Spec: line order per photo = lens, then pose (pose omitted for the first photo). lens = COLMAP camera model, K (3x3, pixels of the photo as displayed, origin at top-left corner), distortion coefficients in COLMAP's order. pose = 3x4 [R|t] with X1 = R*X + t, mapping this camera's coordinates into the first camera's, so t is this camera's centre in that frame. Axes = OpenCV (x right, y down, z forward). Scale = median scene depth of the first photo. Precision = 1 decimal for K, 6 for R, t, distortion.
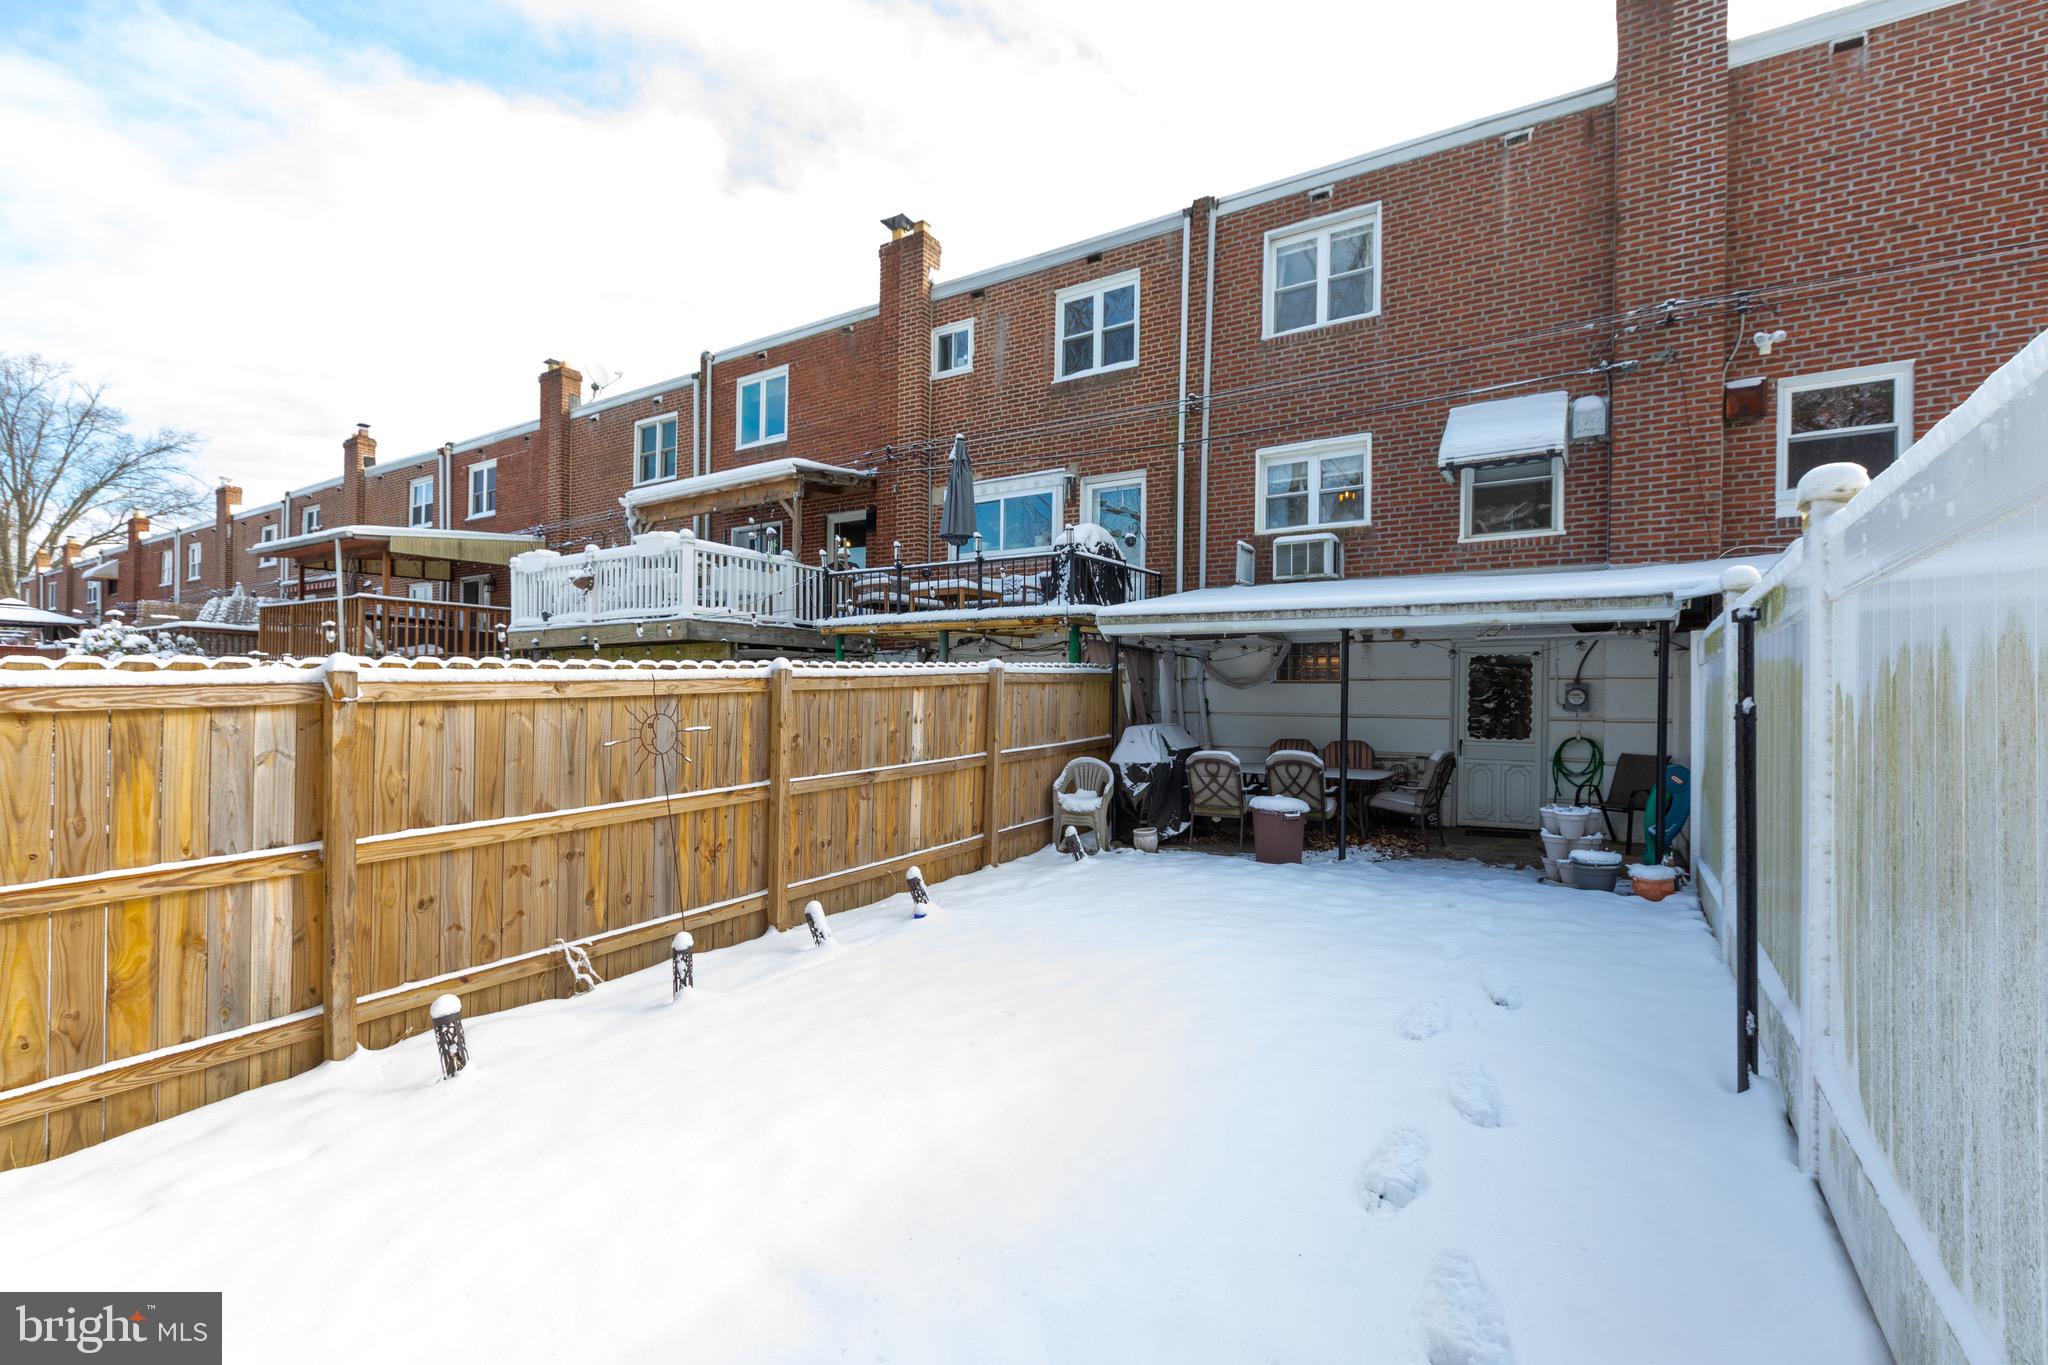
lens RADIAL K [[932.1, 0, 996.2], [0, 932.1, 706.6], [0, 0, 1]] dist [-0.001174, 0.000197]
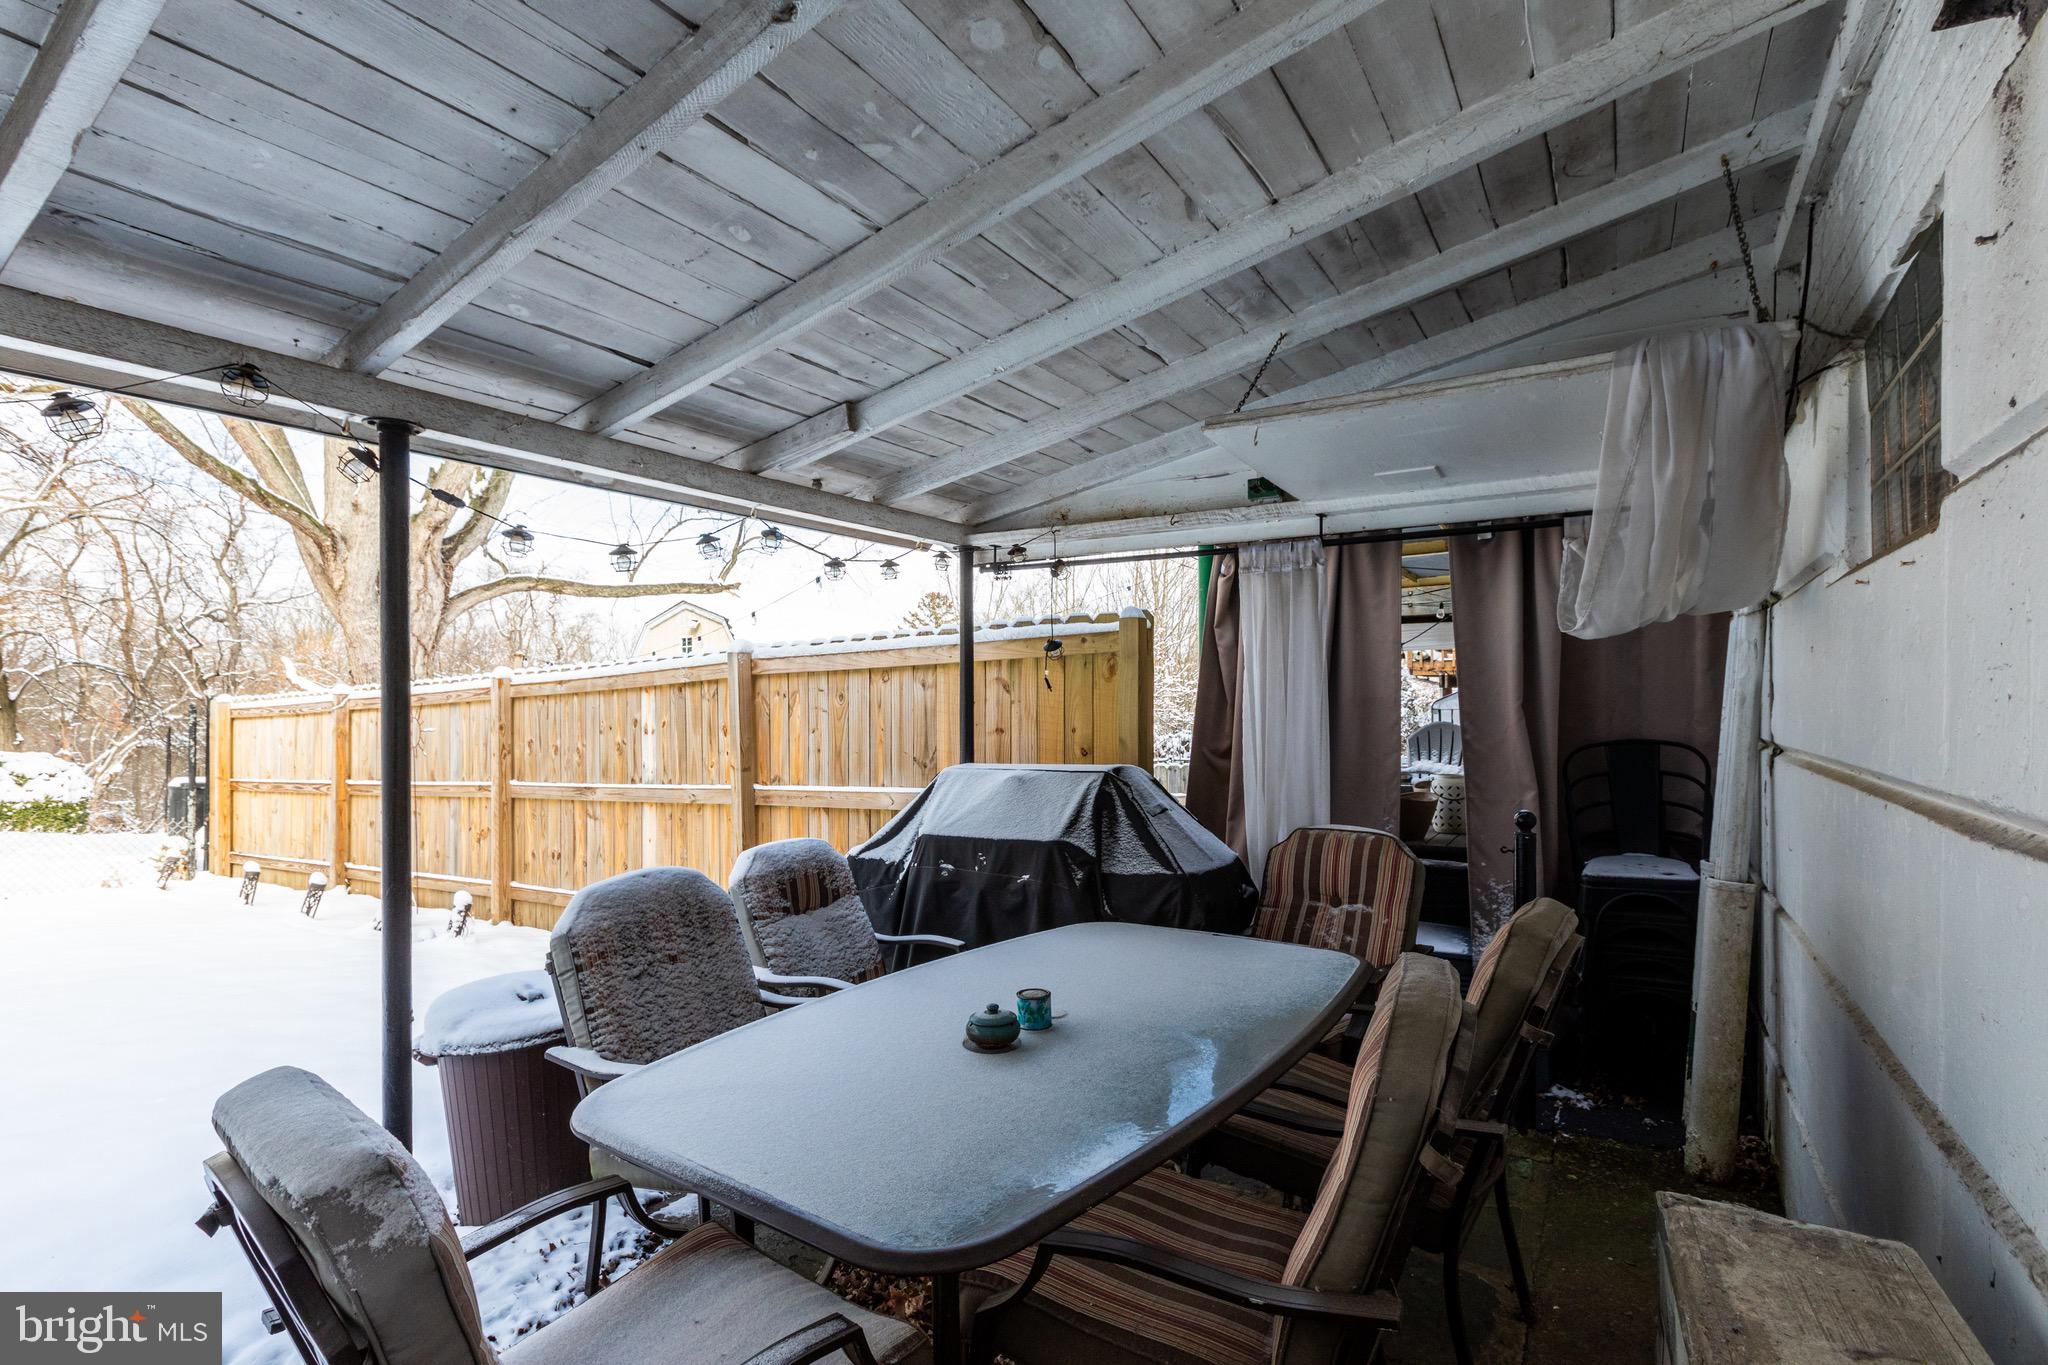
lens RADIAL K [[959.3, 0, 986.6], [0, 959.3, 698.1], [0, 0, 1]] dist [-0.003048, -0.000670]
pose [[0.002273, -0.015628, -0.999875, 0.564574], [-0.004724, 0.999867, -0.015639, -0.001126], [0.999986, 0.004759, 0.002199, 1.010943]]
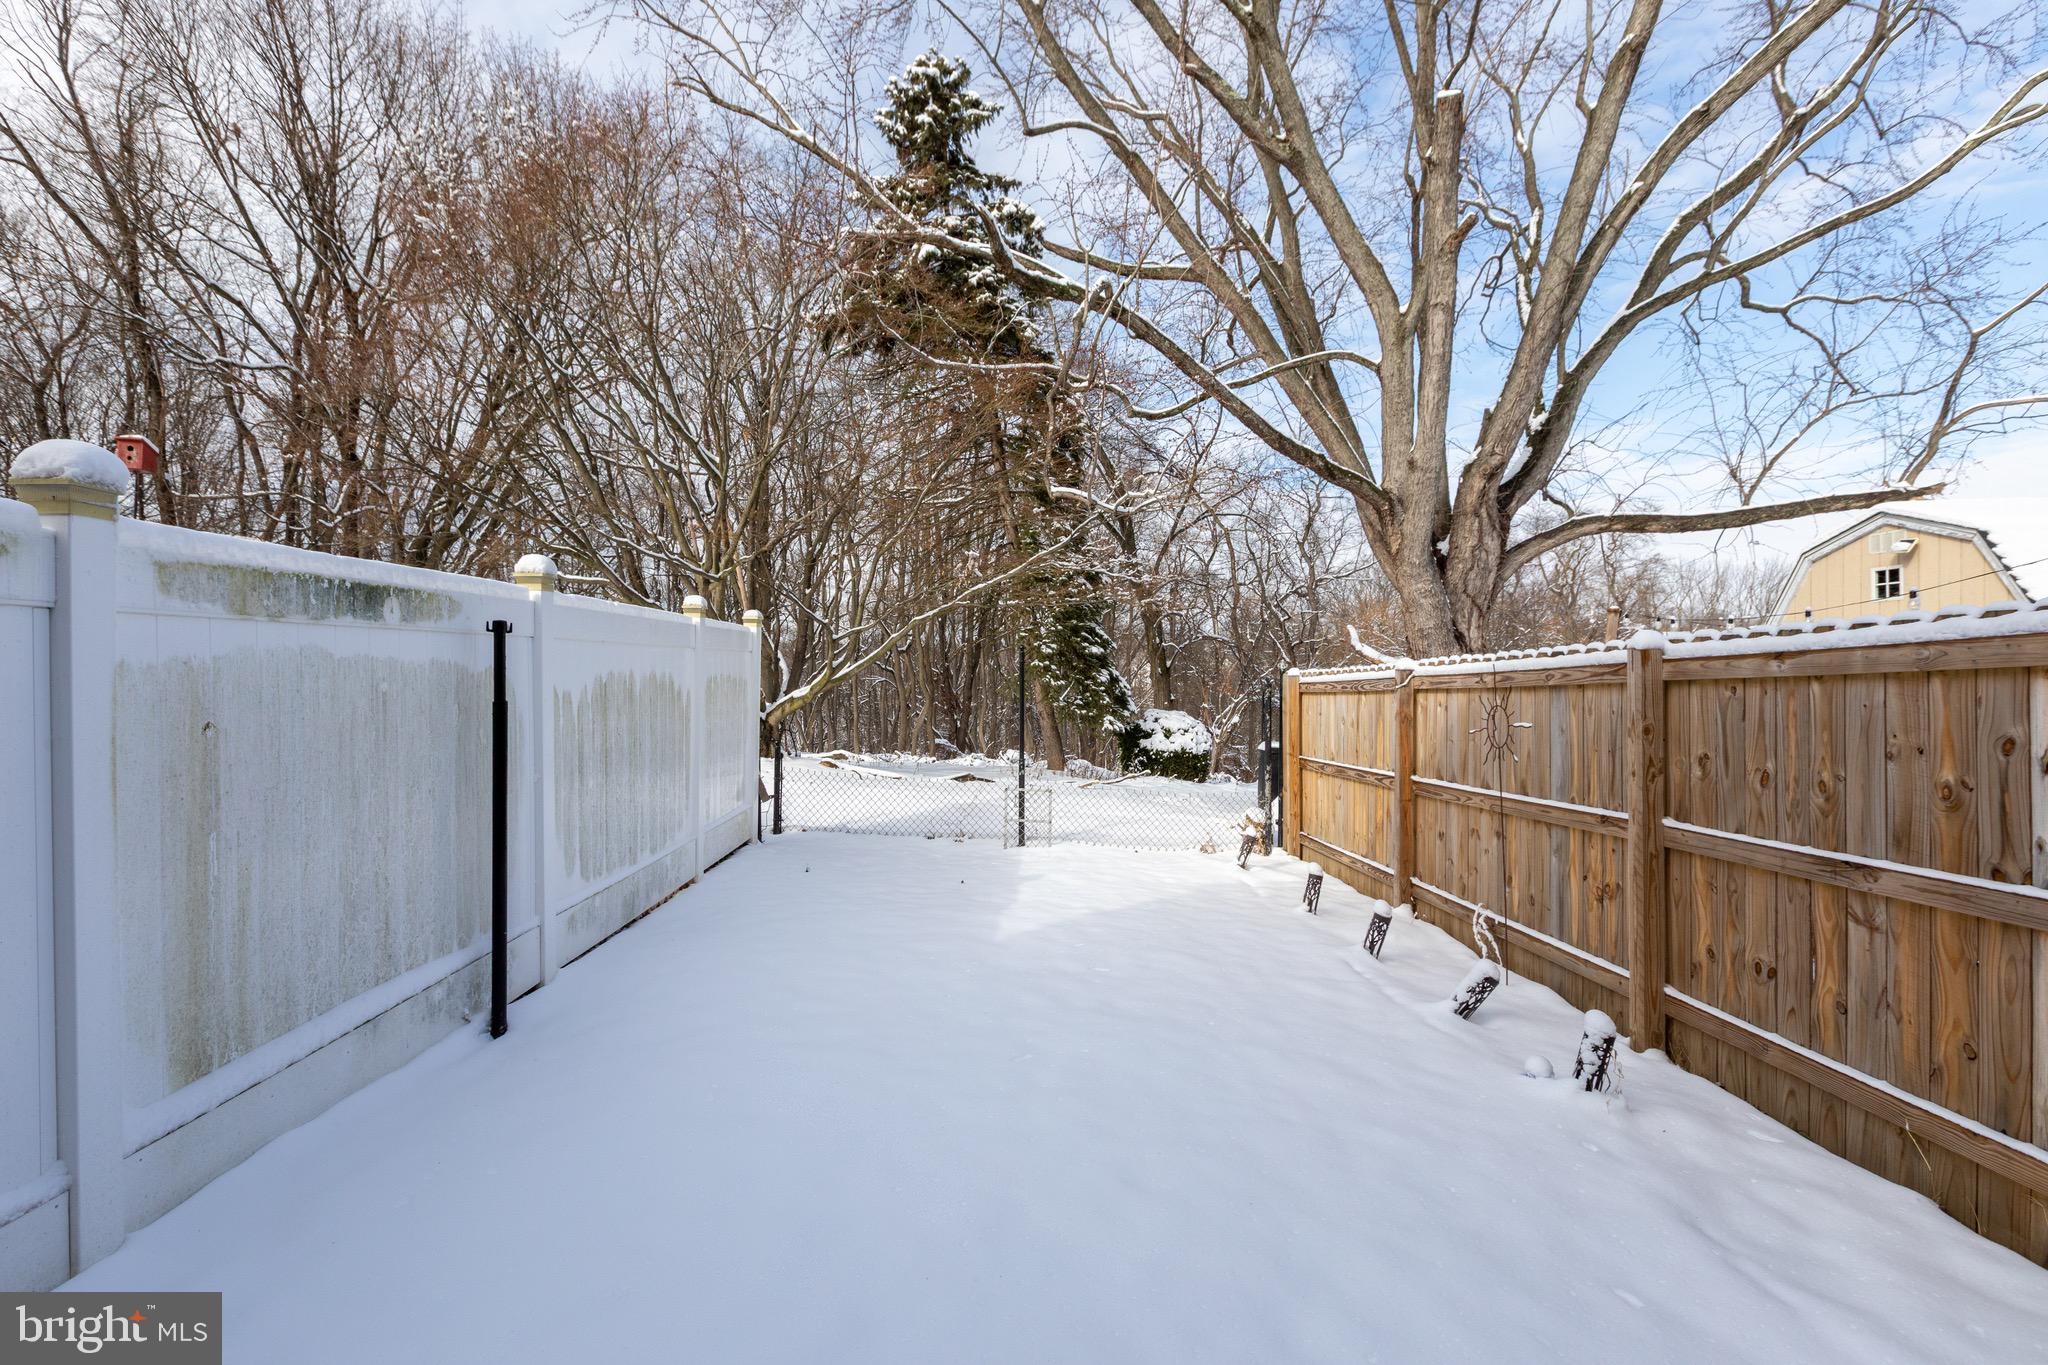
lens RADIAL K [[962.2, 0, 1024.0], [0, 962.2, 682.5], [0, 0, 1]] dist [0.005909, 0.000594]
pose [[-0.818189, 0.006675, -0.574910, 0.331640], [-0.001807, 0.999898, 0.014181, -0.016086], [0.574946, 0.012642, -0.818094, 0.846093]]
